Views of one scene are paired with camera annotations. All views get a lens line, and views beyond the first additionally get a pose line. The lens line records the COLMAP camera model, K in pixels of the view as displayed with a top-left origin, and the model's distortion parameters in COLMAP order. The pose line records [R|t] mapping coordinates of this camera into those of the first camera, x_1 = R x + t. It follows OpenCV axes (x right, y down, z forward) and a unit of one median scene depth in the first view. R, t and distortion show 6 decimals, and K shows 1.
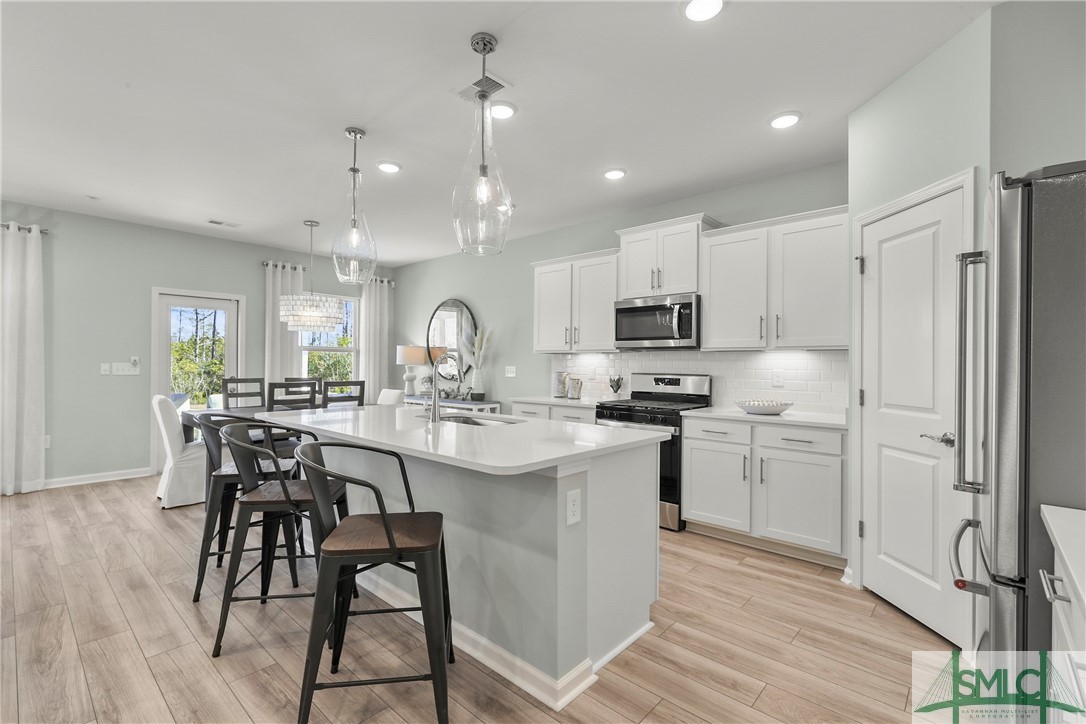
lens RADIAL K [[481.2, 0, 543.0], [0, 481.2, 362.0], [0, 0, 1]] dist [0.003796, 0.000176]
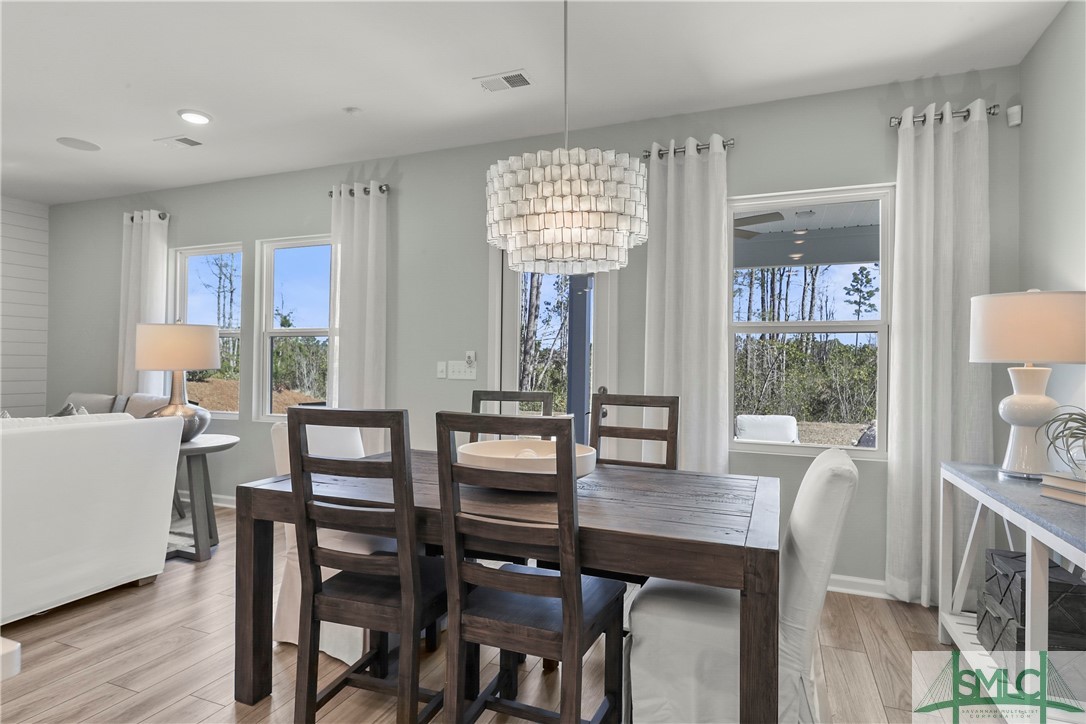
lens RADIAL K [[577.6, 0, 543.0], [0, 577.6, 362.0], [0, 0, 1]] dist [0.004006, 0.000743]
pose [[0.344107, -0.009649, -0.938881, -0.112738], [-0.002491, 0.999934, -0.011190, 0.015759], [0.938927, 0.006190, 0.344060, 1.107674]]
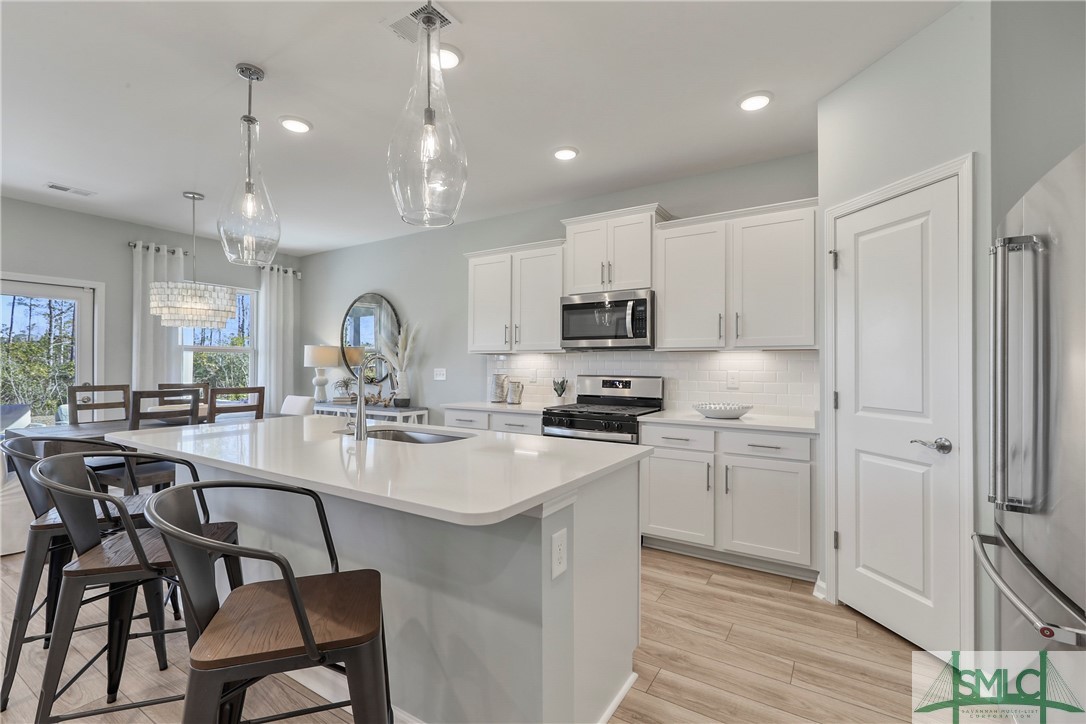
lens RADIAL K [[481.2, 0, 543.0], [0, 481.2, 362.0], [0, 0, 1]] dist [0.003796, 0.000176]
pose [[0.985755, -0.003217, 0.168158, -0.042574], [0.003589, 0.999992, -0.001908, -0.000854], [-0.168151, 0.002485, 0.985758, 0.116694]]
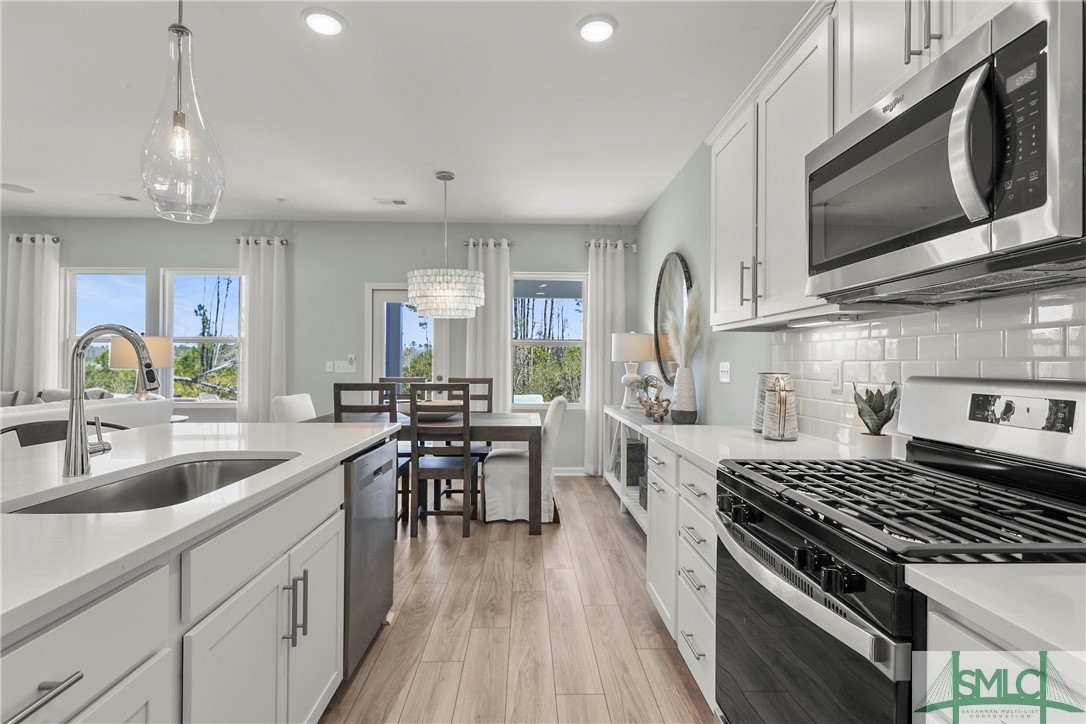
lens RADIAL K [[540.1, 0, 540.1], [0, 540.1, 361.3], [0, 0, 1]] dist [-0.000489, 0.000333]
pose [[0.692526, -0.008603, -0.721341, 0.315960], [0.006061, 0.999963, -0.006108, 0.016082], [0.721367, -0.000142, 0.692553, 0.678635]]
